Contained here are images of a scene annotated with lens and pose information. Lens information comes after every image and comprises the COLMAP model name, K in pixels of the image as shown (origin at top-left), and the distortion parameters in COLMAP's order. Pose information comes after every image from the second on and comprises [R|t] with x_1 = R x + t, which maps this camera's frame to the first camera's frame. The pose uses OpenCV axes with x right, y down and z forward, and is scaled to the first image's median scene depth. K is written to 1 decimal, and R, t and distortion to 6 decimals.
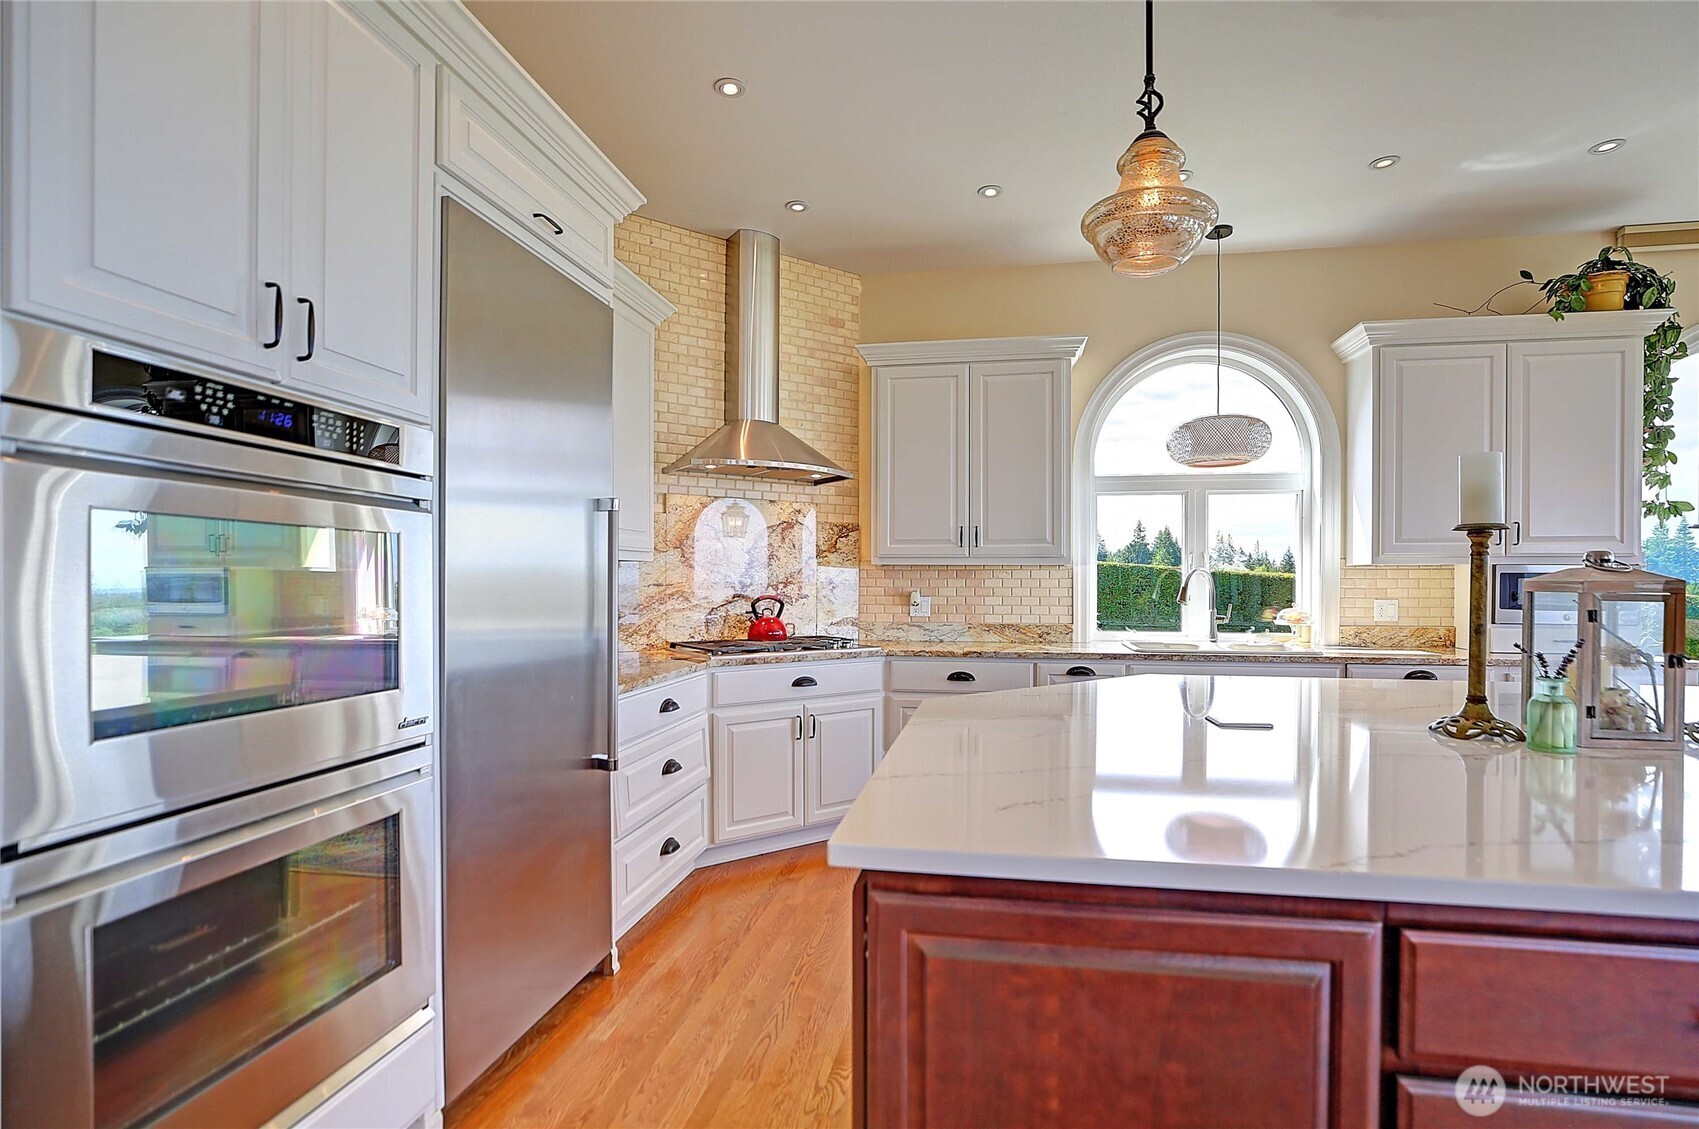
lens RADIAL K [[805.9, 0, 854.6], [0, 805.9, 590.2], [0, 0, 1]] dist [-0.015656, 0.000388]
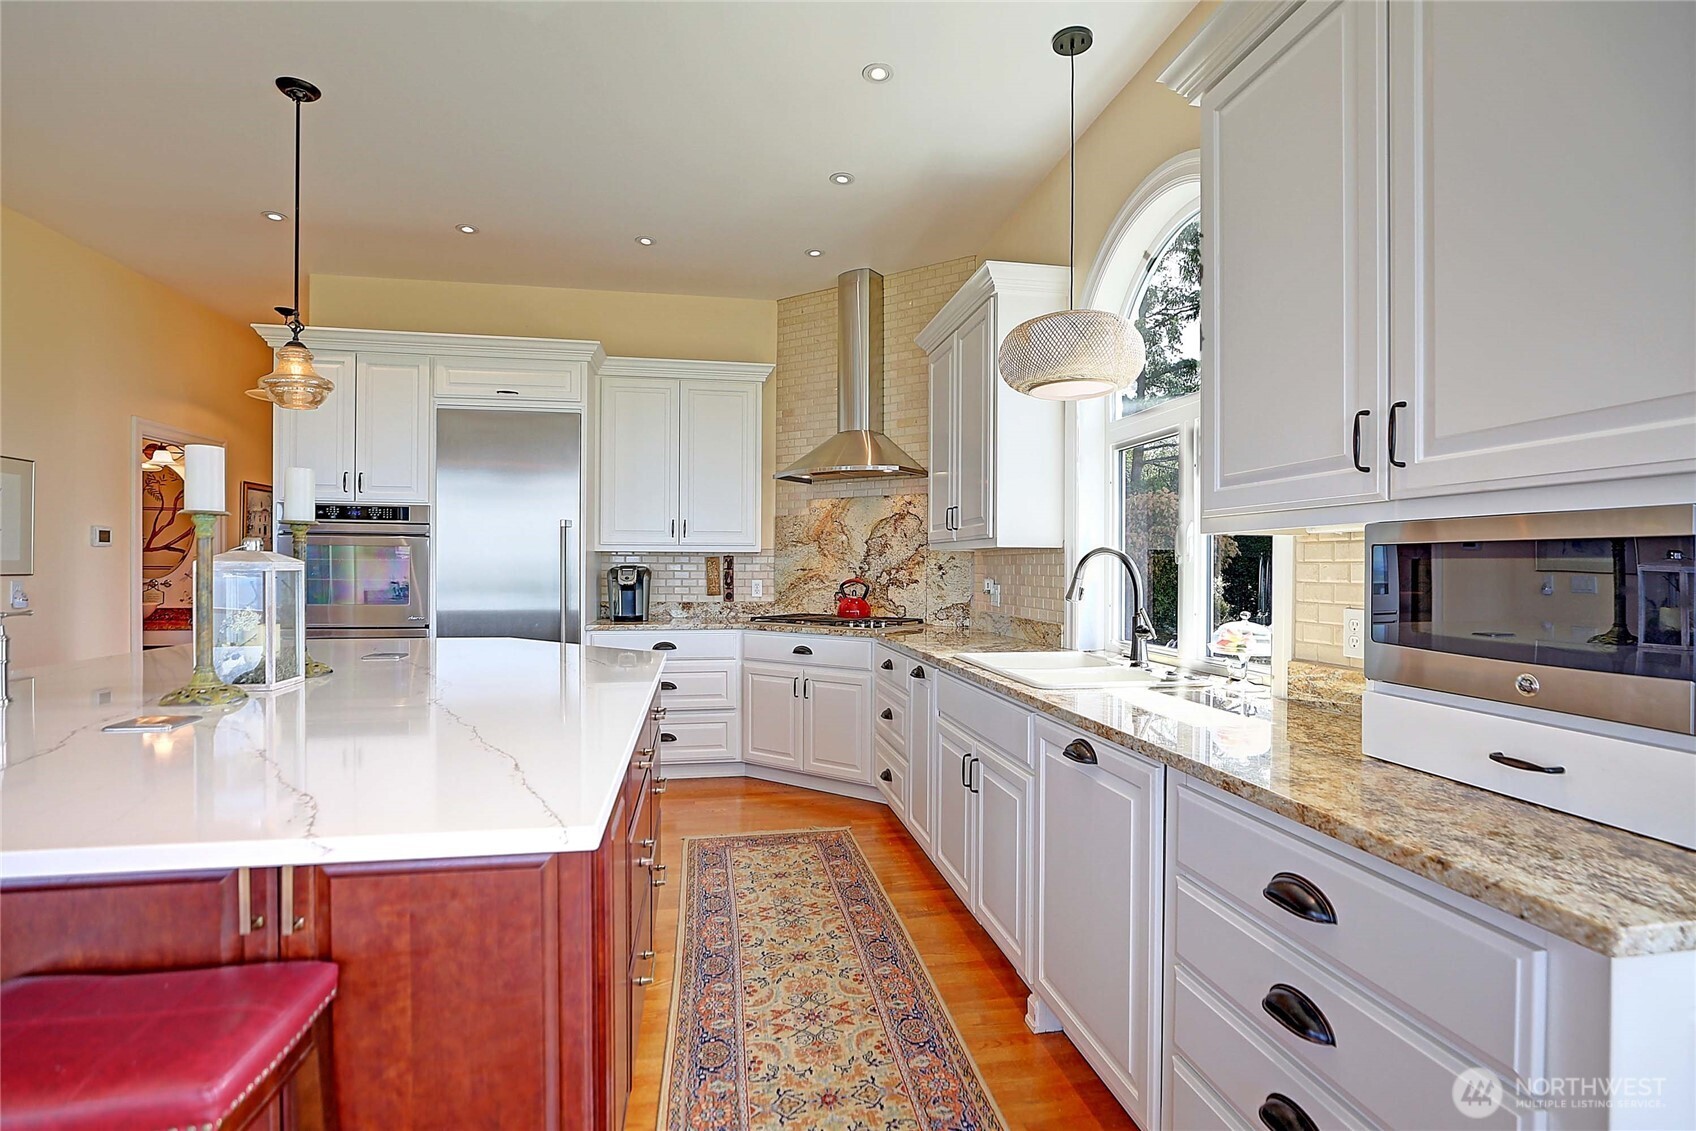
lens RADIAL K [[811.8, 0, 848.0], [0, 811.8, 565.5], [0, 0, 1]] dist [-0.001160, 0.000023]
pose [[0.349706, -0.000641, -0.936859, 0.998007], [-0.014087, 0.999883, -0.005942, -0.006311], [0.936754, 0.015275, 0.349656, 0.582764]]
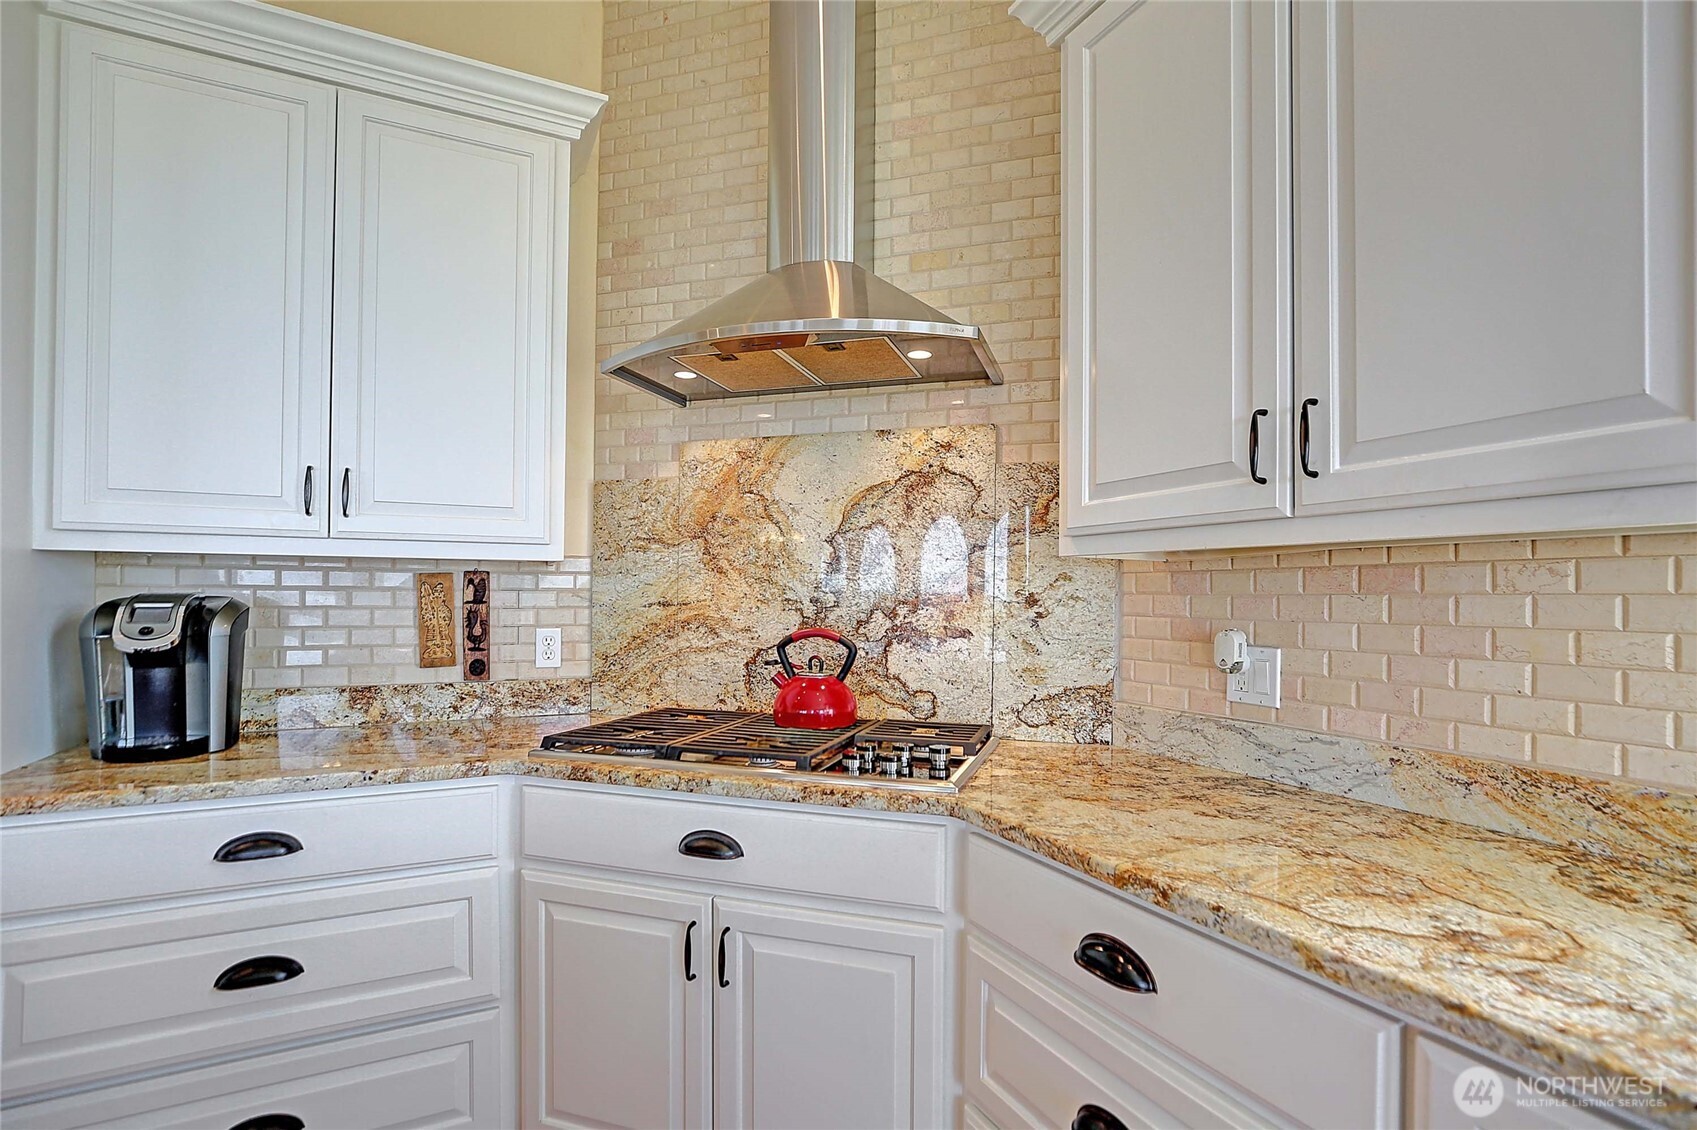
lens RADIAL K [[805.0, 0, 853.6], [0, 805.0, 590.7], [0, 0, 1]] dist [-0.015656, 0.000388]
pose [[0.604694, -0.003402, -0.796451, 0.281367], [-0.014618, 0.999775, -0.015369, -0.009004], [0.796324, 0.020937, 0.604508, 0.736984]]
